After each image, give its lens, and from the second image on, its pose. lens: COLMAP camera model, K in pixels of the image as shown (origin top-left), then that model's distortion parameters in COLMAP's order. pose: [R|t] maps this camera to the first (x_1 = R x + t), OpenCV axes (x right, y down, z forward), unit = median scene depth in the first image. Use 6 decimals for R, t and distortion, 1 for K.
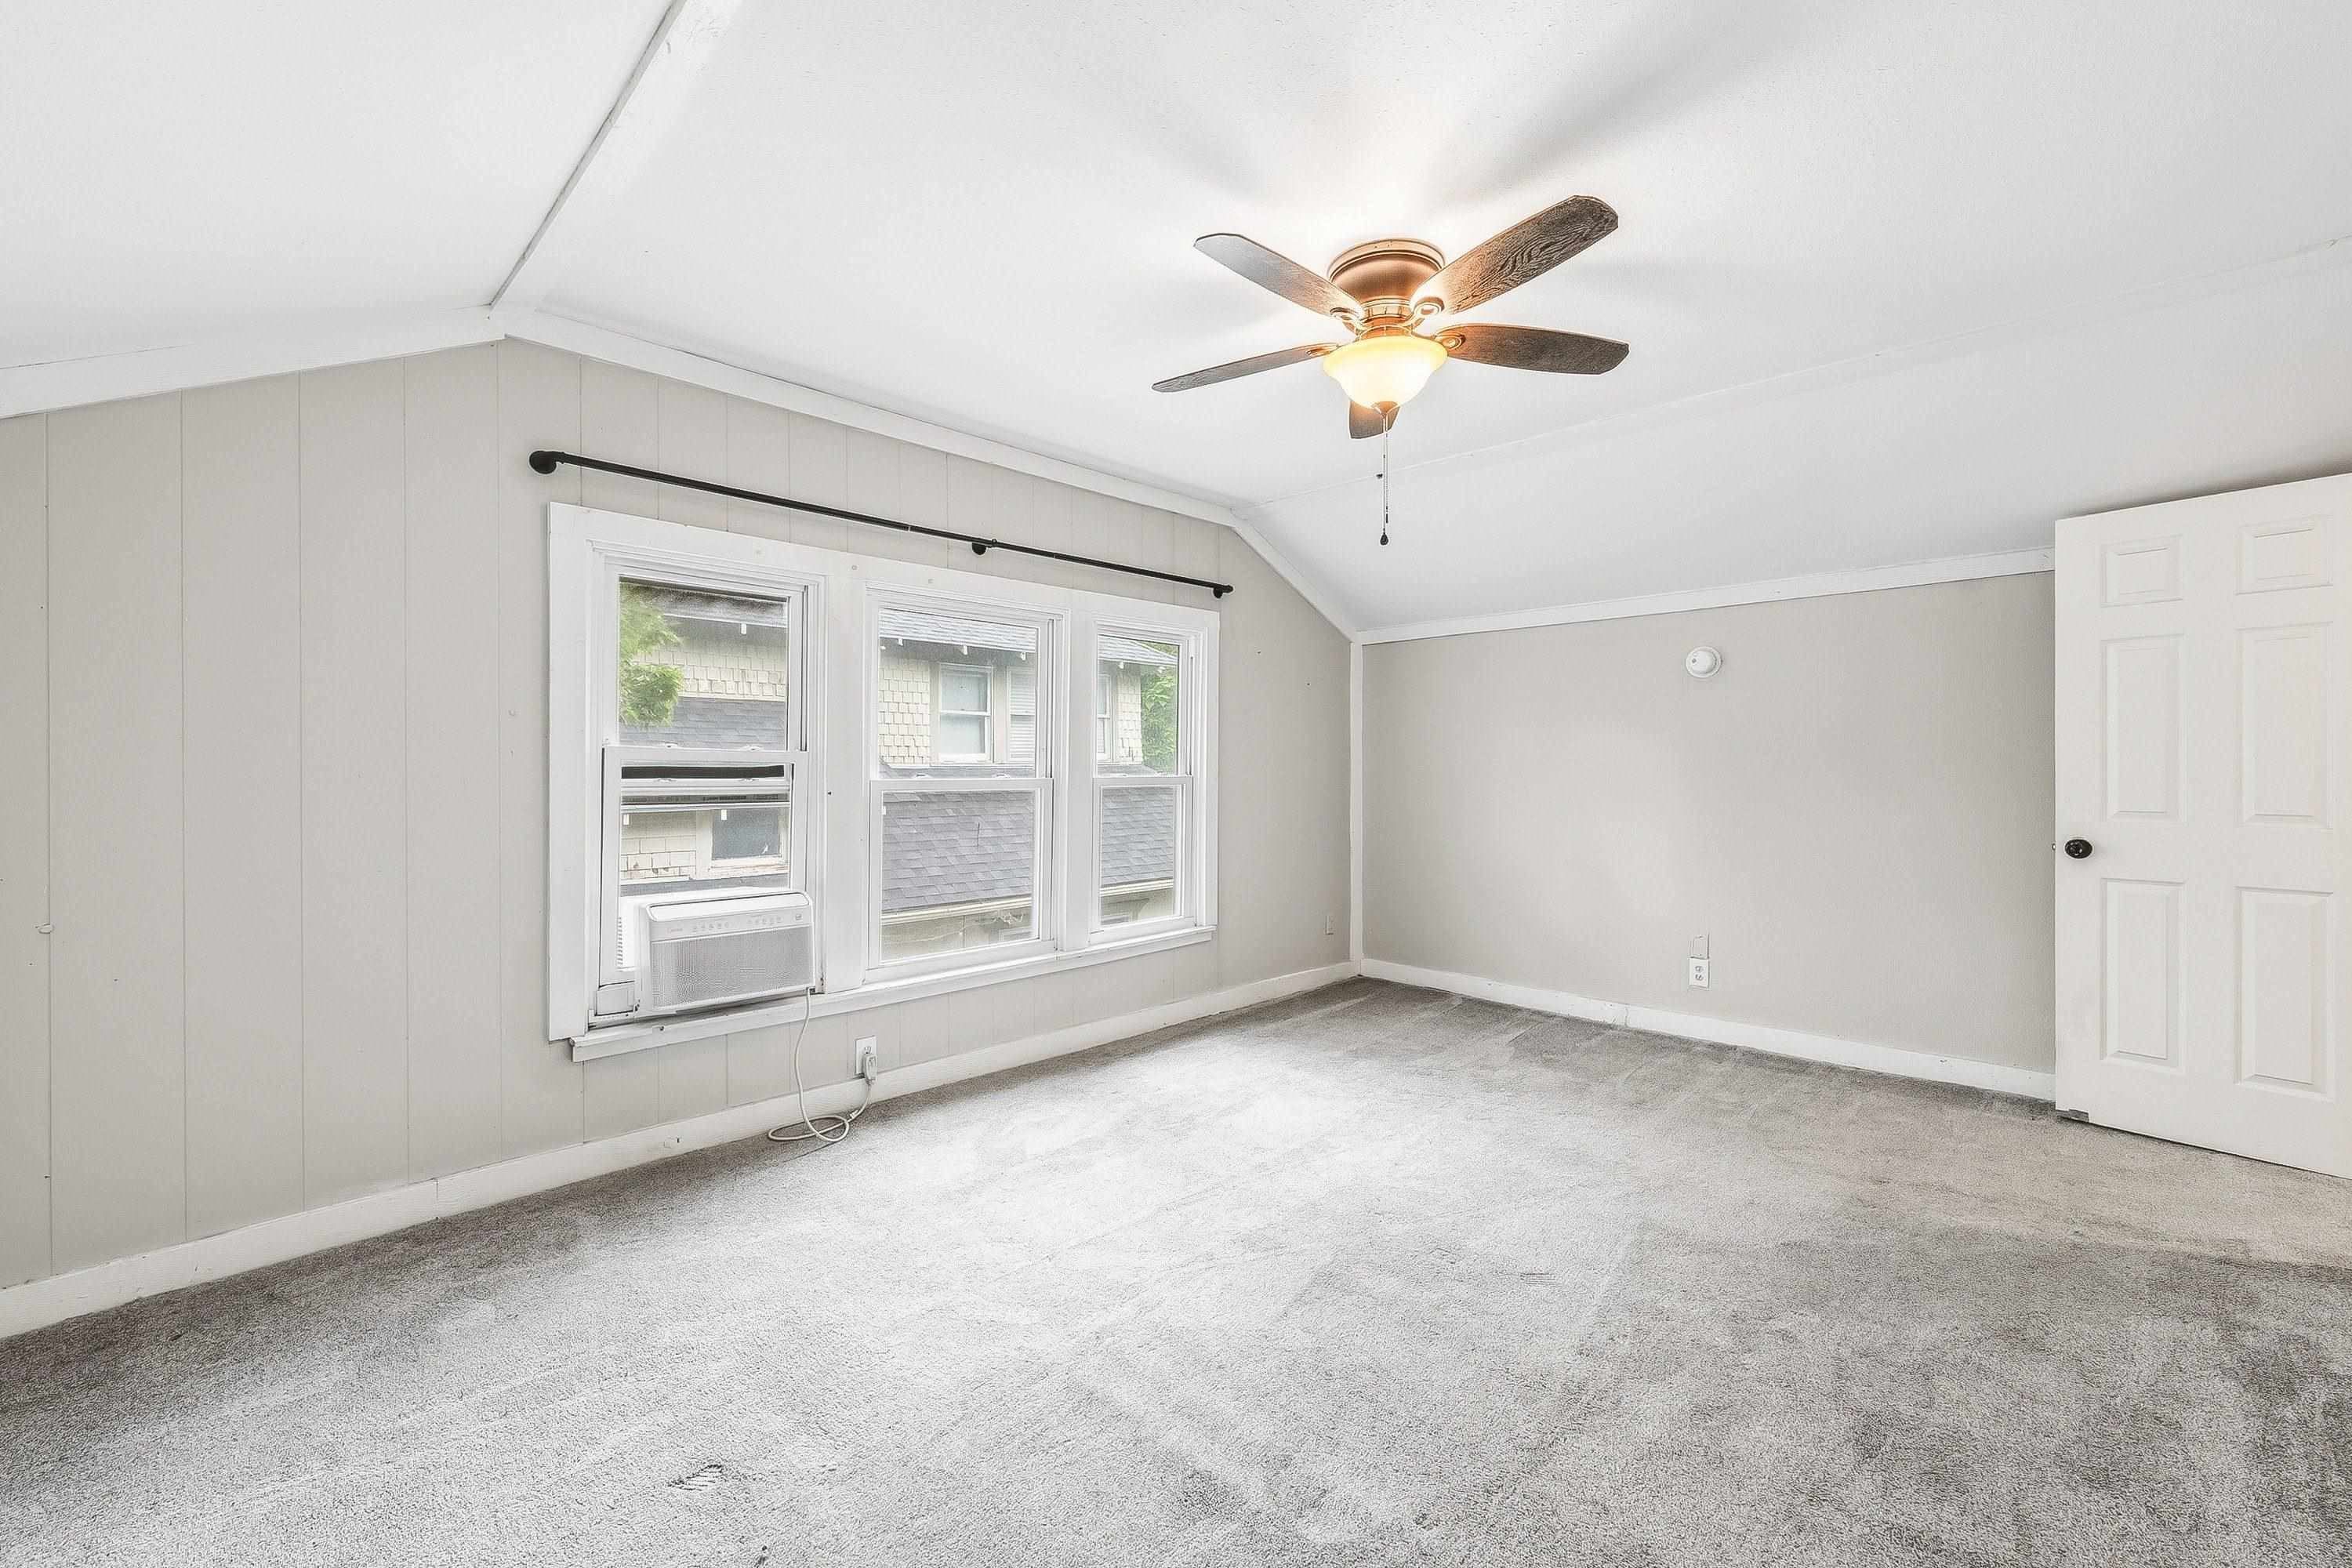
lens RADIAL K [[958.6, 0, 1150.2], [0, 958.6, 785.2], [0, 0, 1]] dist [0.000976, 0.000284]
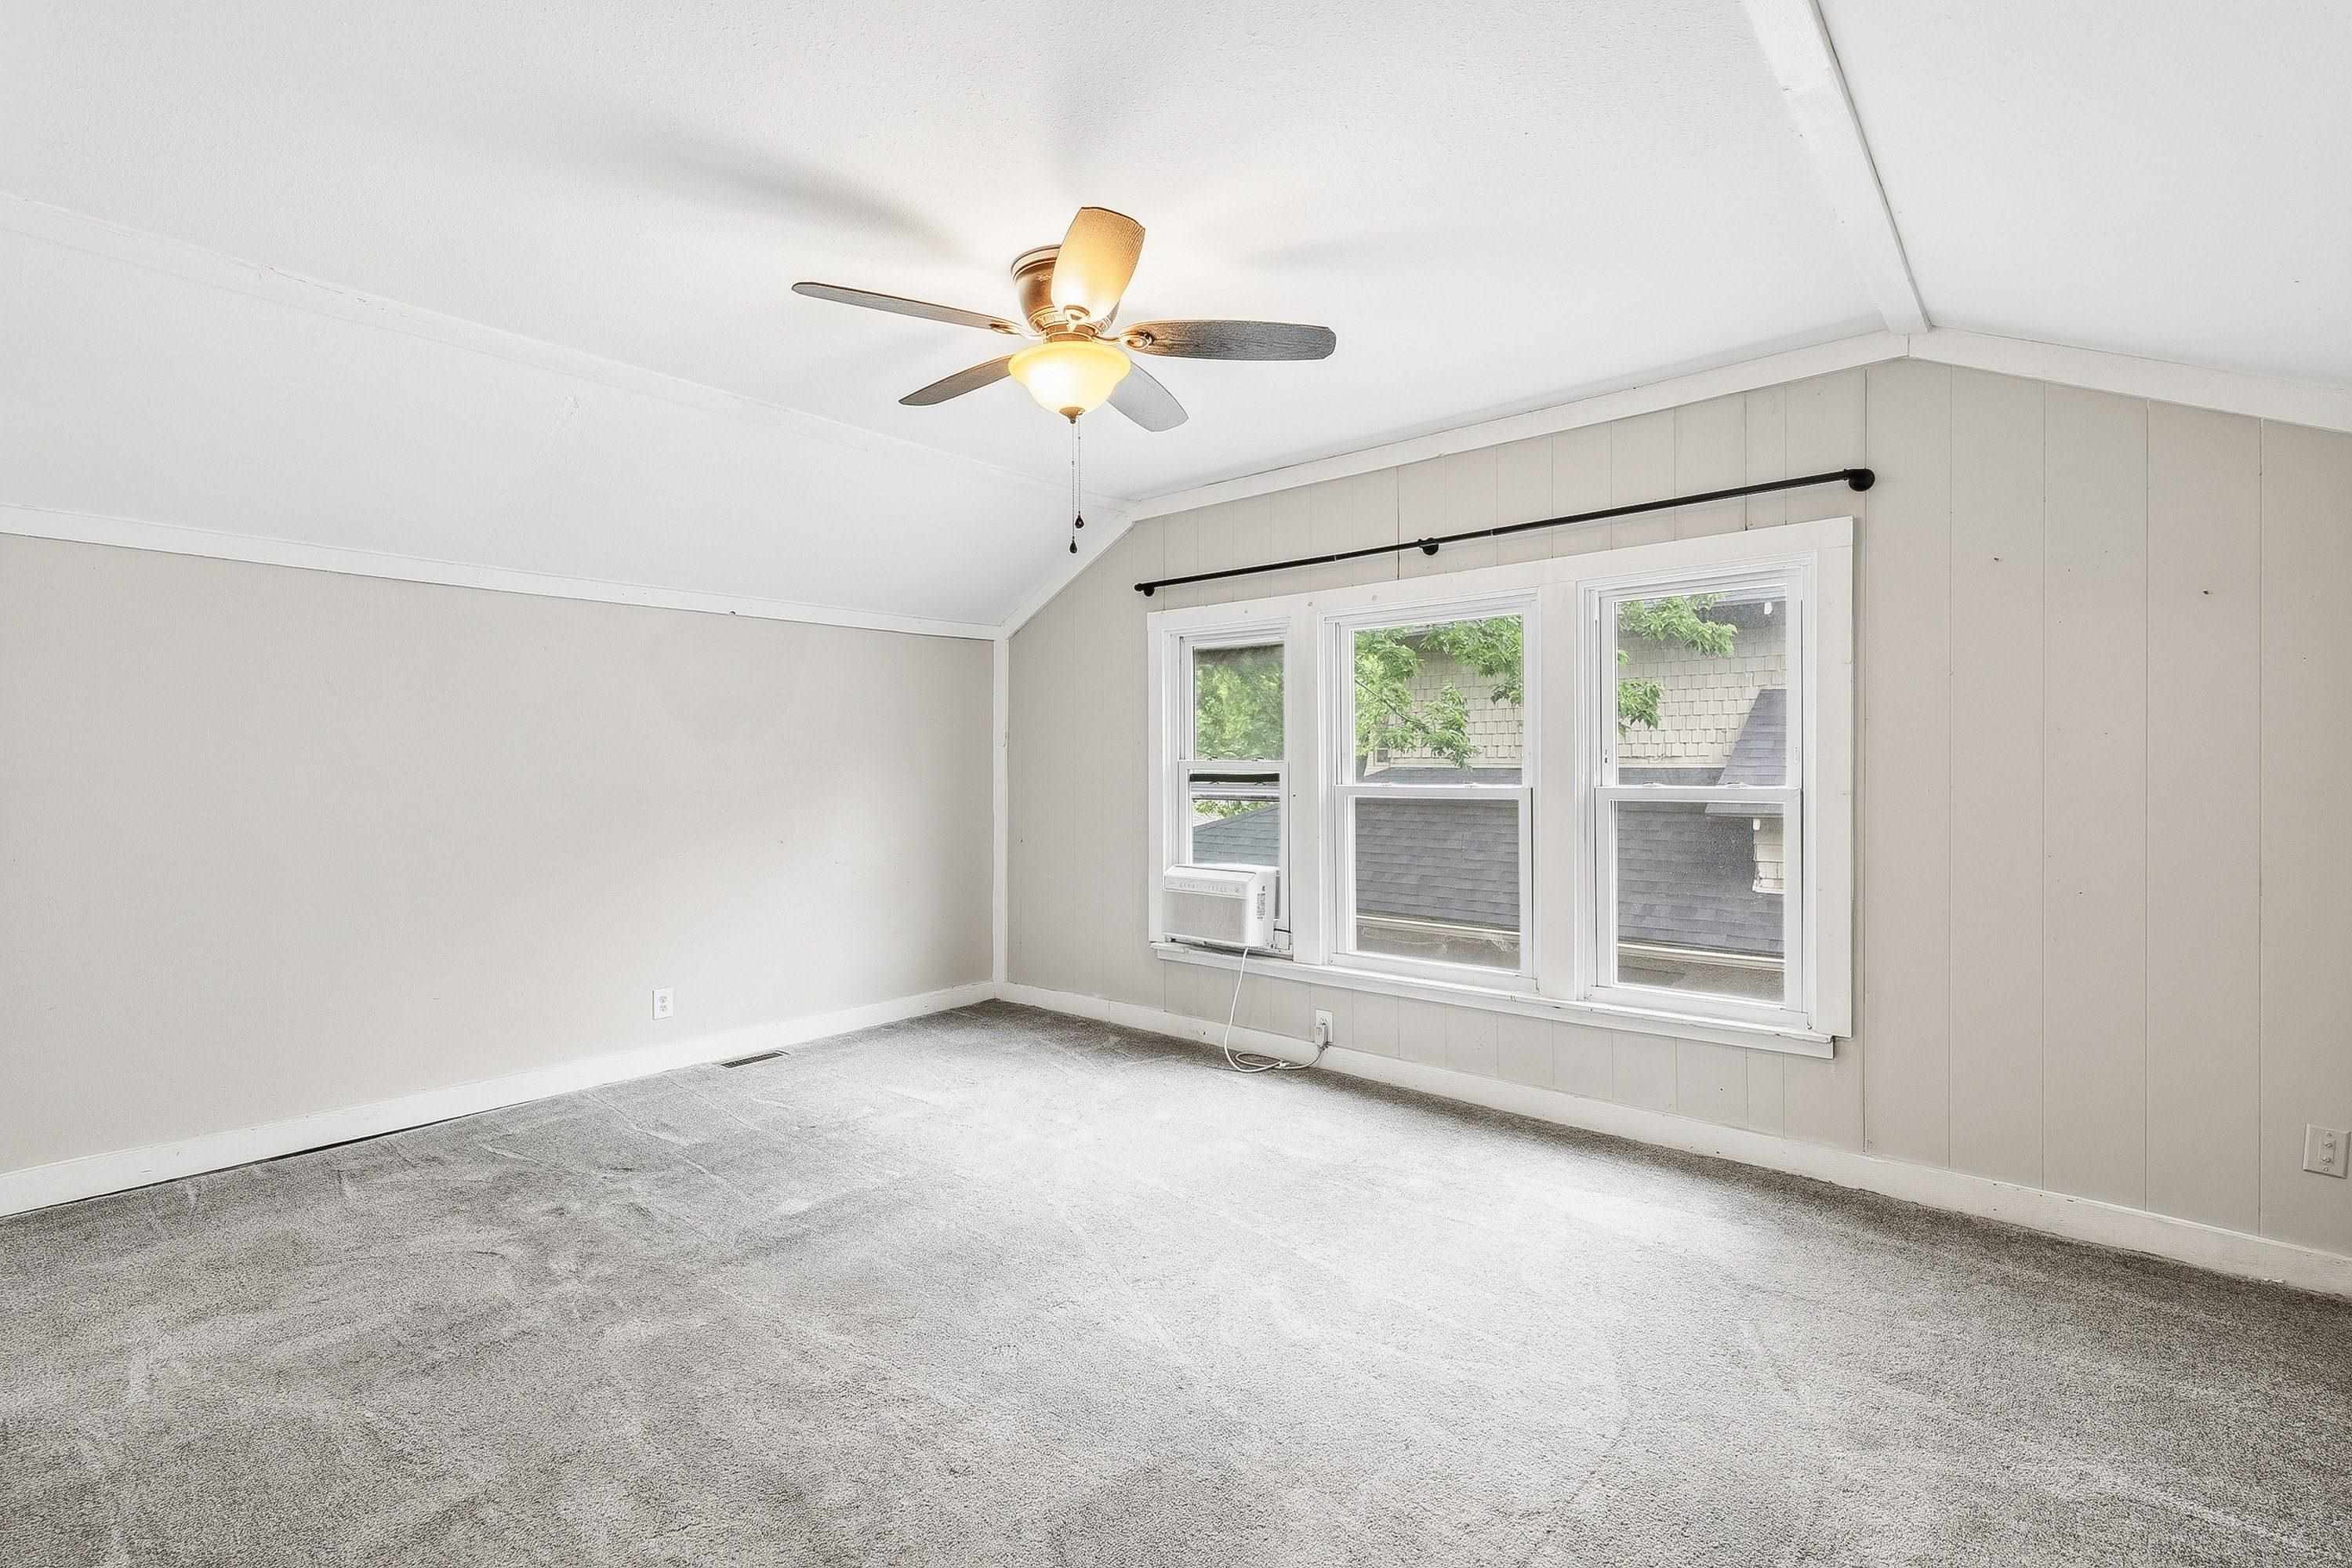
lens RADIAL K [[1047.2, 0, 1176.0], [0, 1047.2, 784.0], [0, 0, 1]] dist [0.000170, 0.000017]
pose [[0.090000, 0.011156, -0.995879, 0.930787], [-0.016409, 0.999818, 0.009717, -0.016575], [0.995807, 0.015467, 0.090167, 0.706036]]
